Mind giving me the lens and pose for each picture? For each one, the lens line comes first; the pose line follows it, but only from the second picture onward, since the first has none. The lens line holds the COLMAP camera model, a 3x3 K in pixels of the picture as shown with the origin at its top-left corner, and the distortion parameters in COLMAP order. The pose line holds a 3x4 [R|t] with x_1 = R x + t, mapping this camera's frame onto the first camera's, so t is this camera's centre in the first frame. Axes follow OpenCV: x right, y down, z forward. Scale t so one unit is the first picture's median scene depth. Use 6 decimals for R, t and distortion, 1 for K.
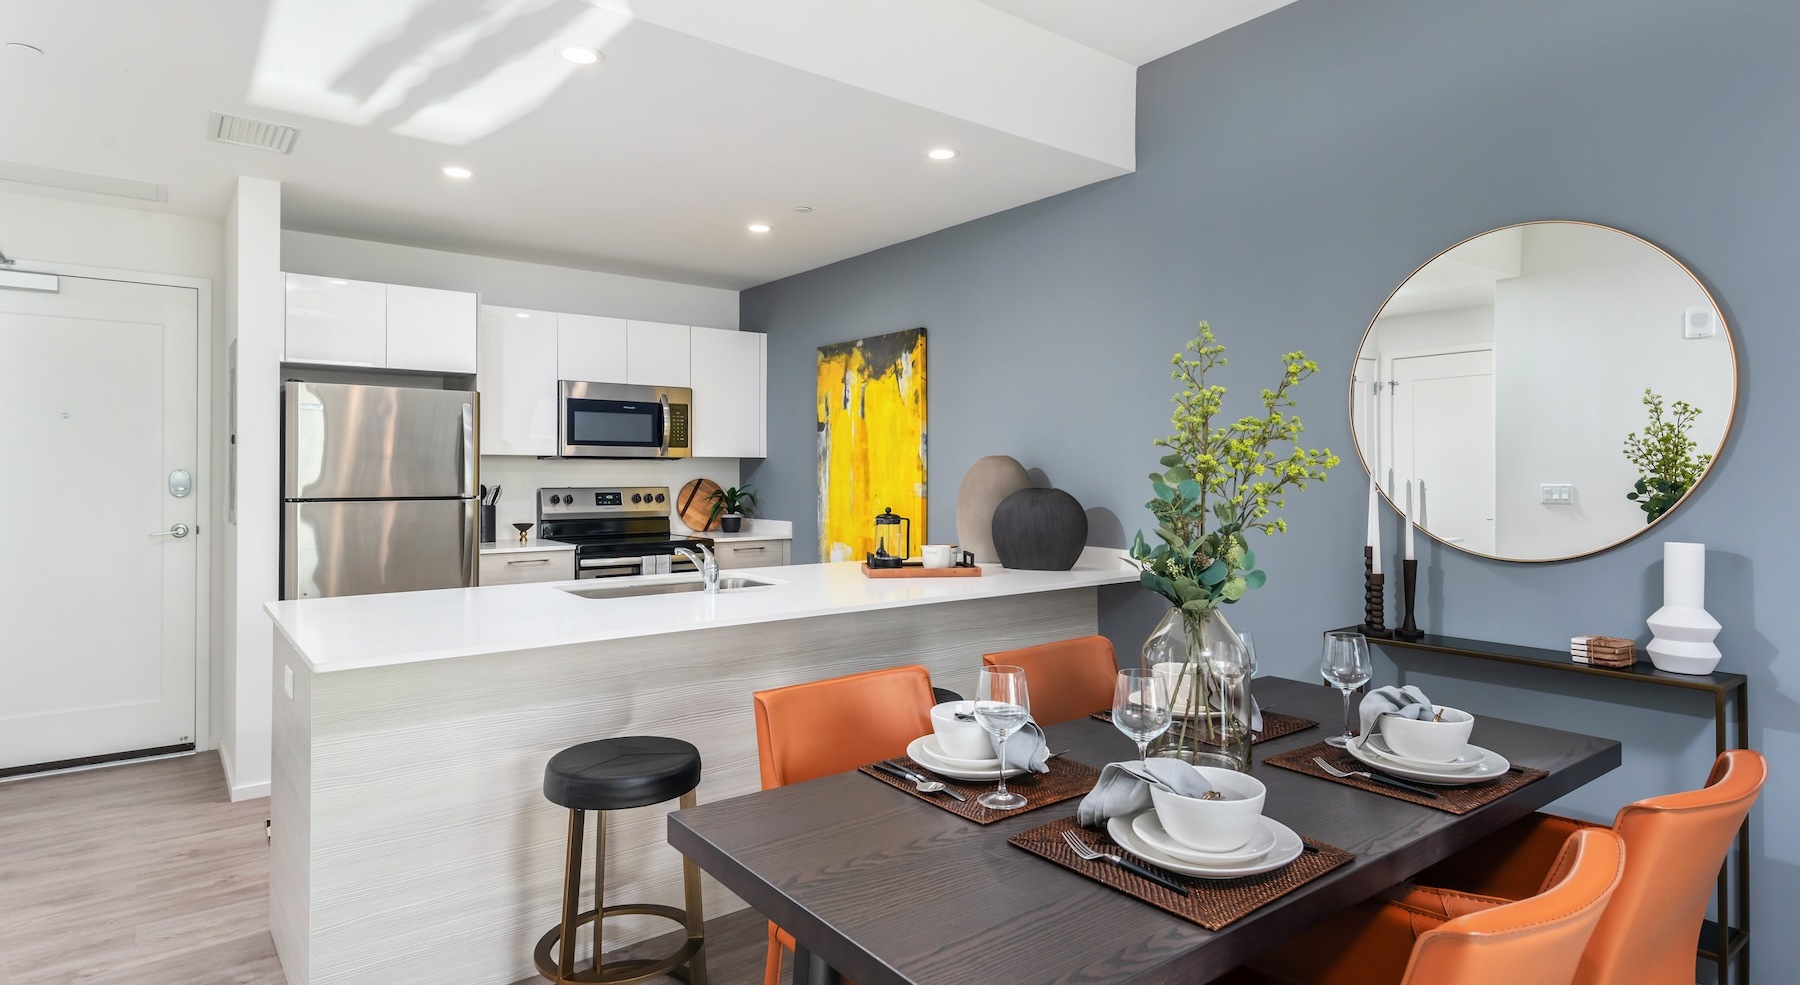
lens RADIAL K [[957.0, 0, 894.2], [0, 957.0, 484.4], [0, 0, 1]] dist [-0.004027, -0.000496]
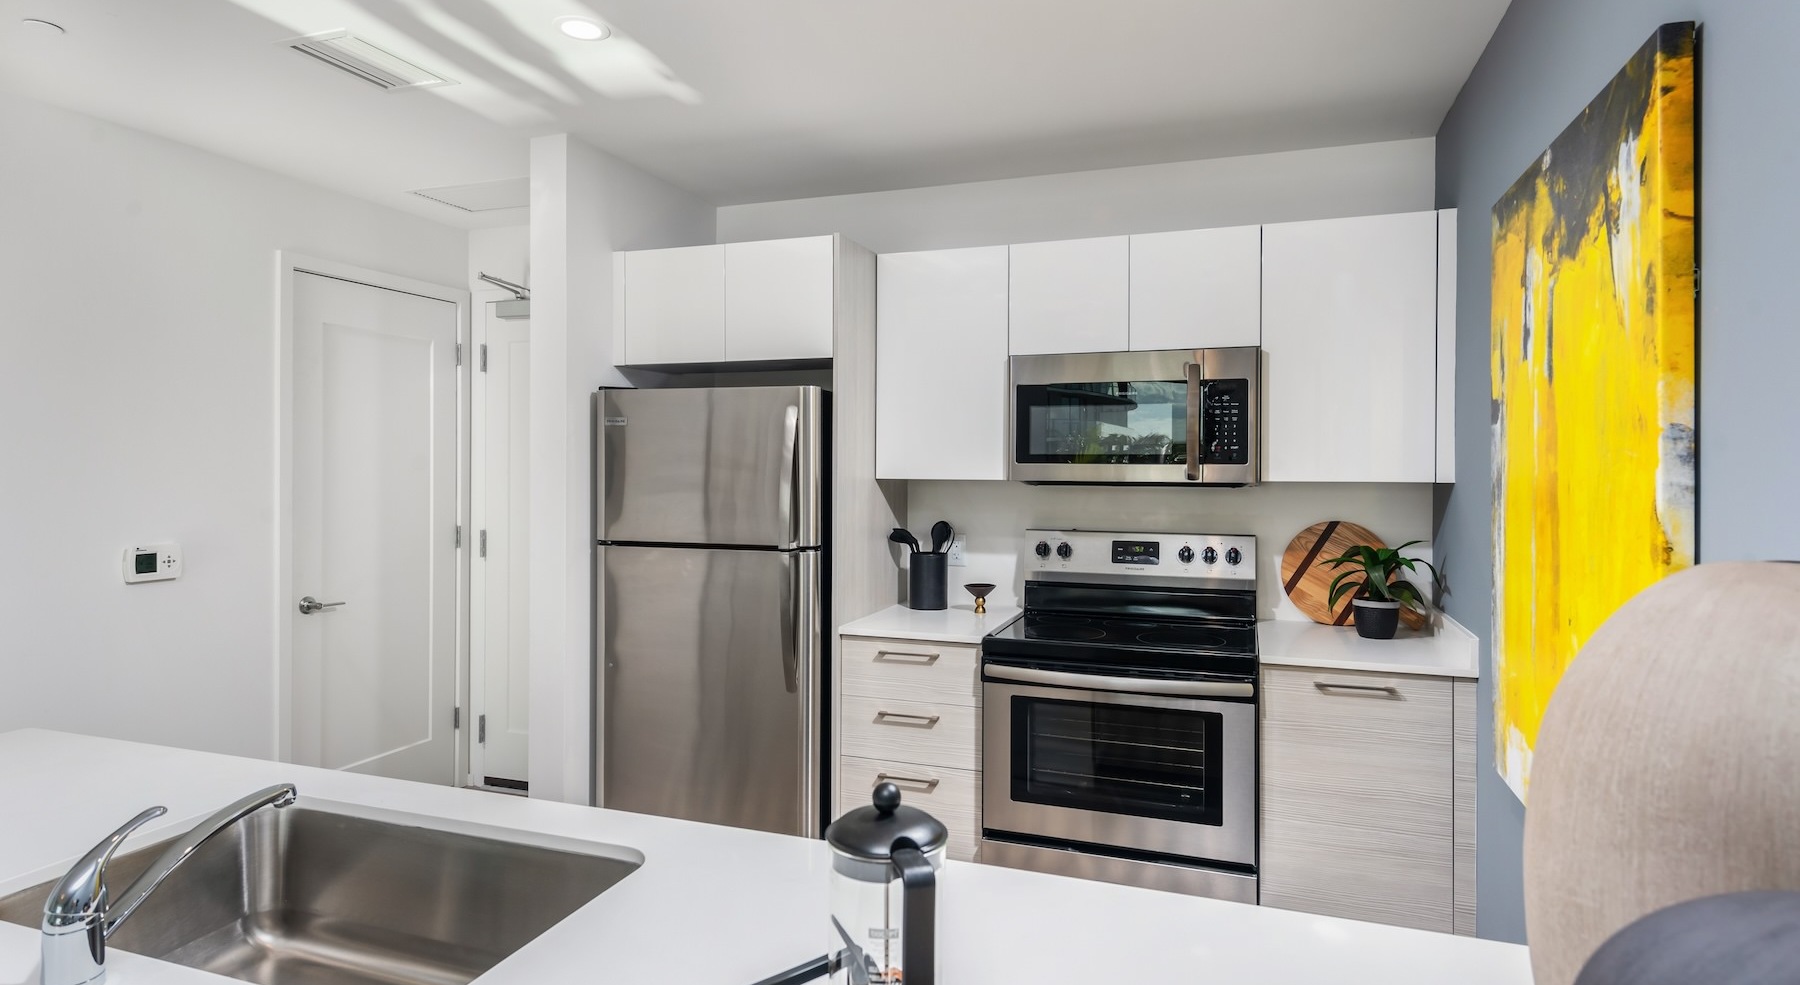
lens RADIAL K [[957.0, 0, 912.1], [0, 957.0, 481.5], [0, 0, 1]] dist [-0.004027, -0.000496]
pose [[0.521665, 0.016080, -0.852999, 0.128388], [-0.012881, 0.999857, 0.010971, -0.033472], [0.853053, 0.005264, 0.521797, 0.604078]]
